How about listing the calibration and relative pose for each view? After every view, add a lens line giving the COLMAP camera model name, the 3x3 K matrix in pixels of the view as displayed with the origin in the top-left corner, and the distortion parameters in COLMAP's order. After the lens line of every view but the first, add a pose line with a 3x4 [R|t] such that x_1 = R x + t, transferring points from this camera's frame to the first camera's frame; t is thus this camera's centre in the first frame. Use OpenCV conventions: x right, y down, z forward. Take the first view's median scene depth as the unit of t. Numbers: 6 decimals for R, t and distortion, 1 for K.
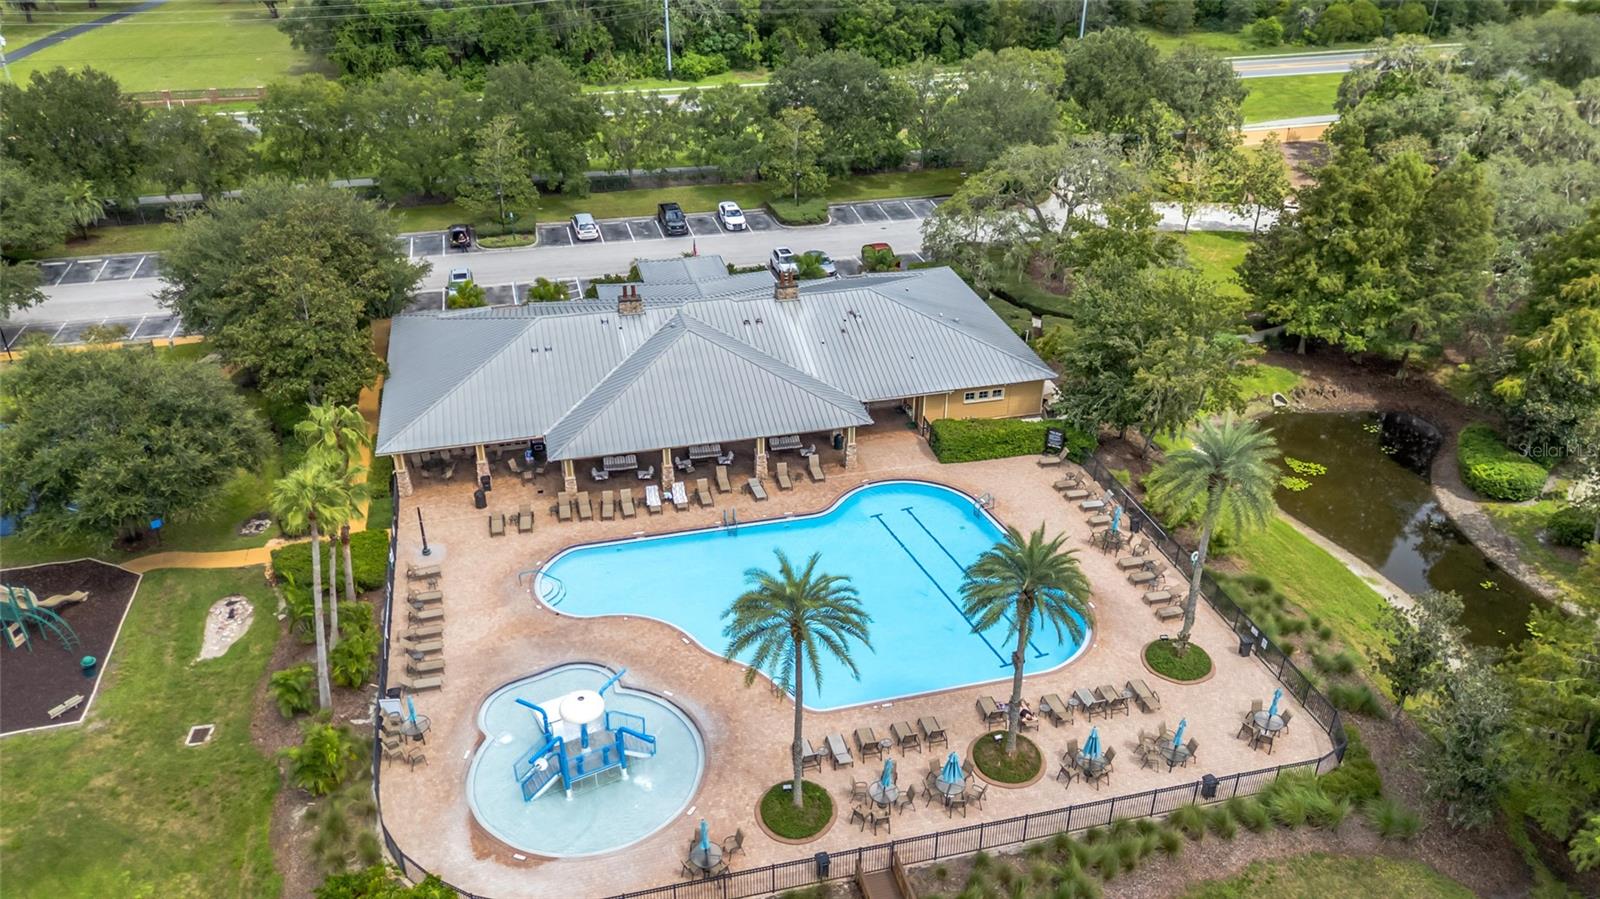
lens RADIAL K [[1183.3, 0, 813.4], [0, 1183.3, 457.2], [0, 0, 1]] dist [0.061025, -0.060831]
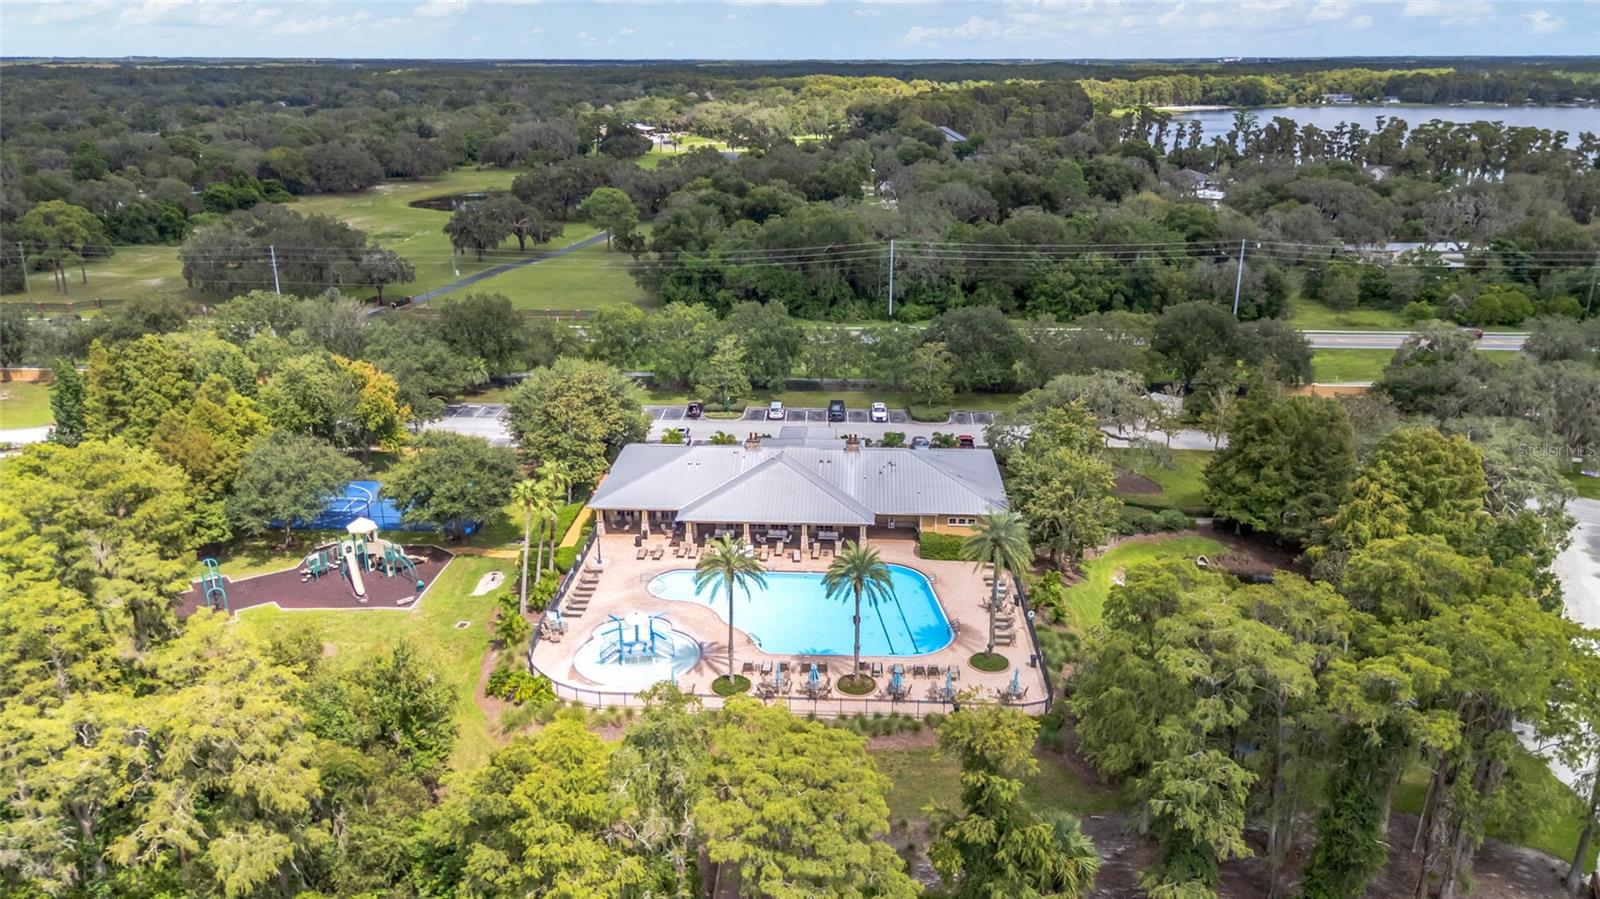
lens RADIAL K [[1183.3, 0, 815.8], [0, 1183.3, 452.5], [0, 0, 1]] dist [0.061025, -0.060831]
pose [[0.957602, 0.087746, -0.274407, 0.333144], [-0.141321, 0.973088, -0.182011, 0.146894], [0.251051, 0.213073, 0.944231, -0.450429]]
